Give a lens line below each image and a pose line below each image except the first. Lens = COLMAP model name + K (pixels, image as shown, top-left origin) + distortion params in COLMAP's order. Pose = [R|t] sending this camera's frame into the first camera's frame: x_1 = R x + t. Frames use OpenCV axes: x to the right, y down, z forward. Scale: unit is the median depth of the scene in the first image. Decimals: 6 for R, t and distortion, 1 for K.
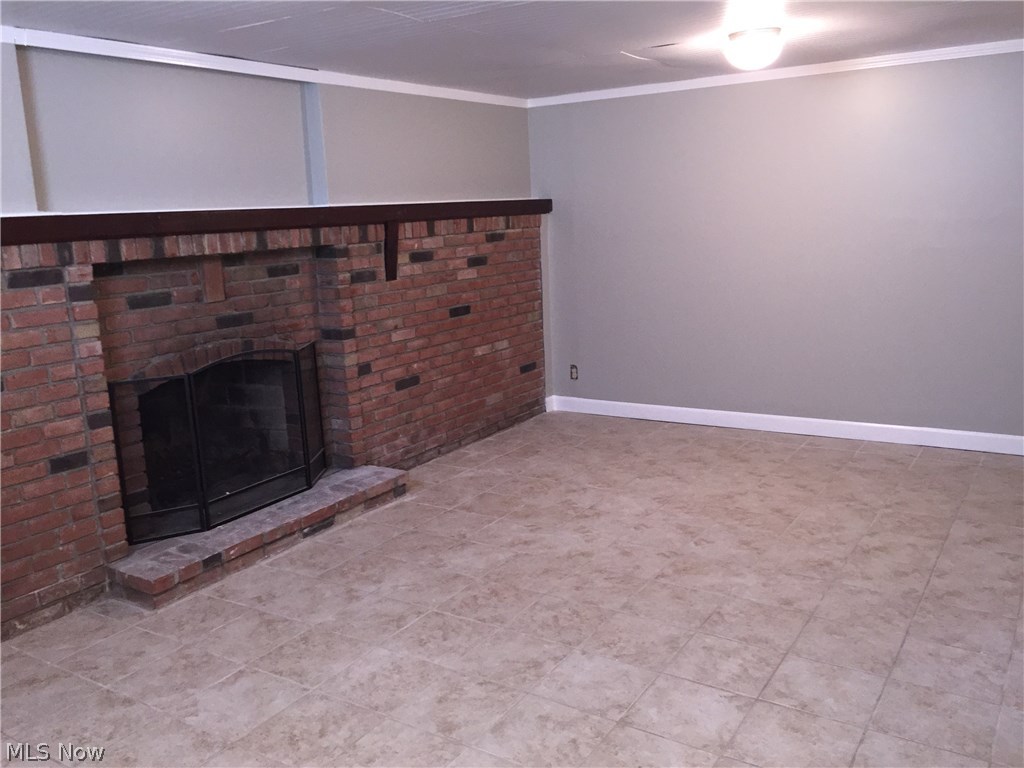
lens RADIAL K [[876.5, 0, 517.1], [0, 876.5, 379.7], [0, 0, 1]] dist [0.090048, -0.109581]
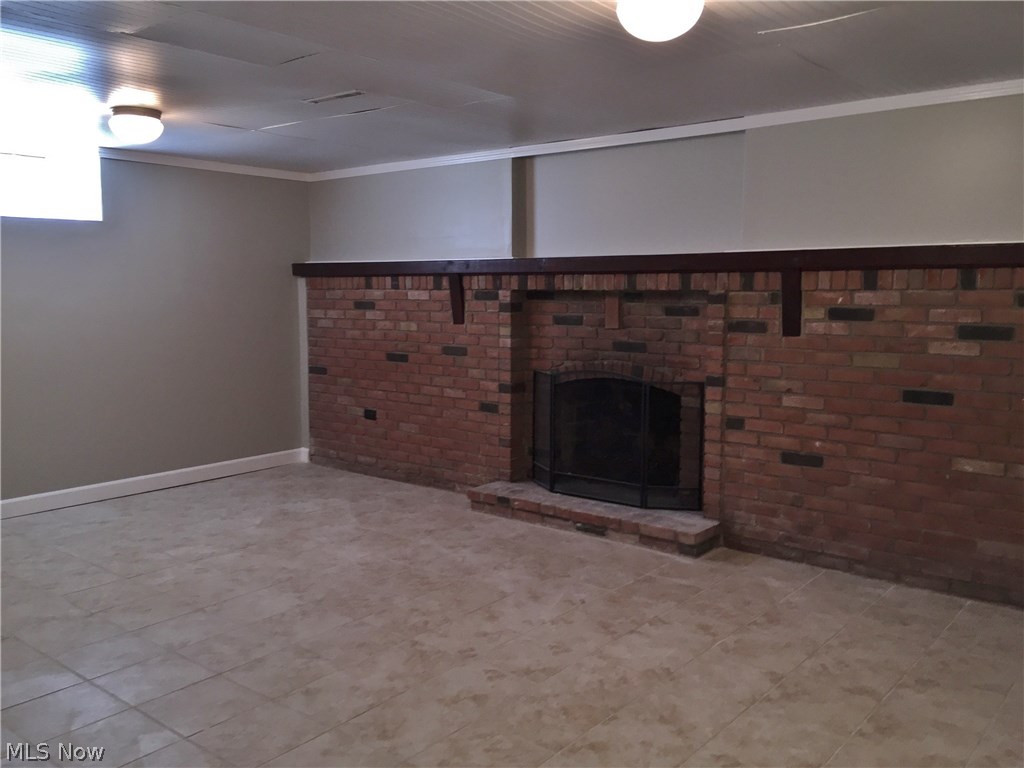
lens RADIAL K [[876.5, 0, 517.1], [0, 876.5, 379.7], [0, 0, 1]] dist [0.090048, -0.109581]
pose [[-0.113003, 0.146624, -0.982716, 0.830868], [-0.189463, 0.967724, 0.166174, -0.182531], [0.975364, 0.204967, -0.081576, 0.900529]]
